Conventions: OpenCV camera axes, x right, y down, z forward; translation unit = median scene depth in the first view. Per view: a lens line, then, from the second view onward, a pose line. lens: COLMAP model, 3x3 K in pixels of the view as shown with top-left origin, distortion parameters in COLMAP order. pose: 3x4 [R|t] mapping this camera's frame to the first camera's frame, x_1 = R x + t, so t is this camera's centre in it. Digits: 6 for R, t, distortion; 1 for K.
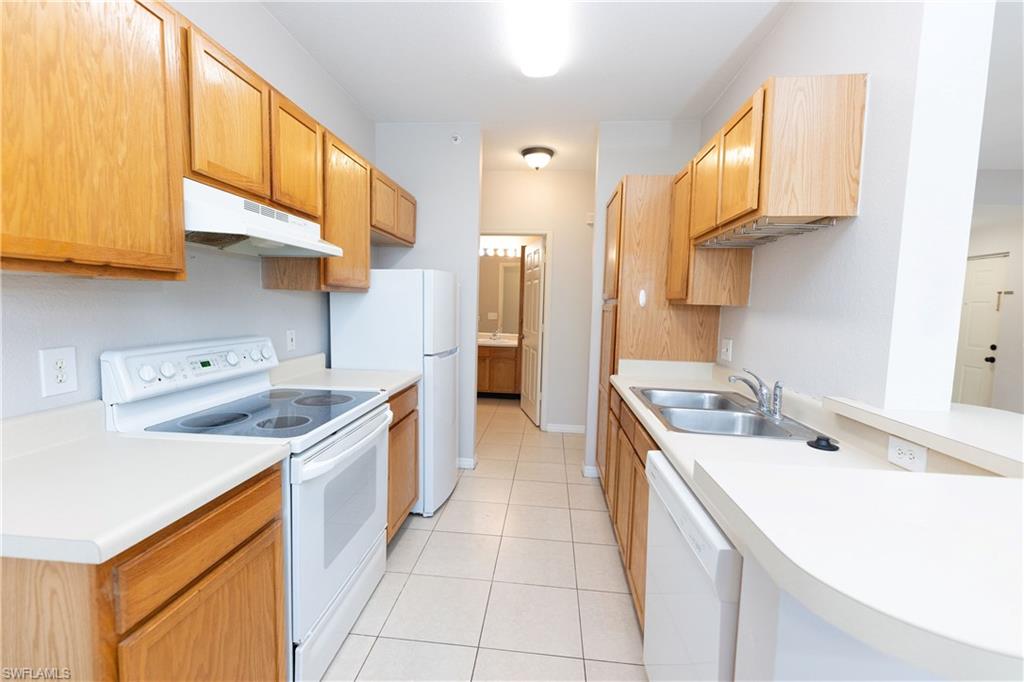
lens RADIAL K [[407.6, 0, 520.1], [0, 407.6, 338.3], [0, 0, 1]] dist [-0.000687, -0.000039]
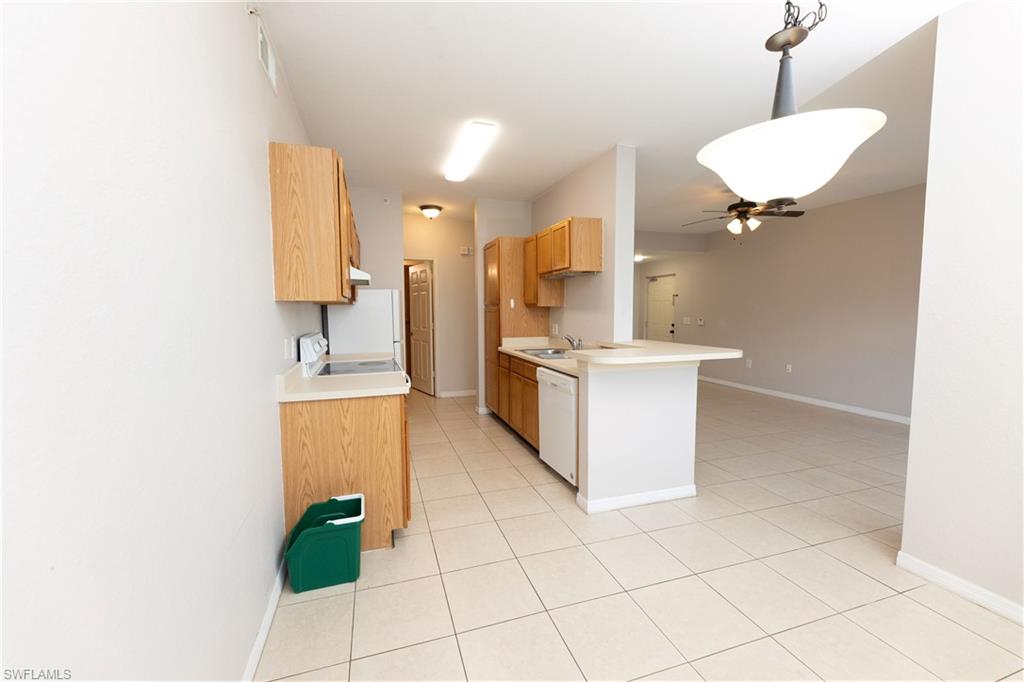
lens RADIAL K [[407.6, 0, 505.1], [0, 407.6, 339.5], [0, 0, 1]] dist [-0.000687, -0.000039]
pose [[0.913939, -0.060157, 0.401367, -0.462376], [0.062182, 0.998033, 0.007992, 0.043466], [-0.401059, 0.017654, 0.915882, -0.644531]]
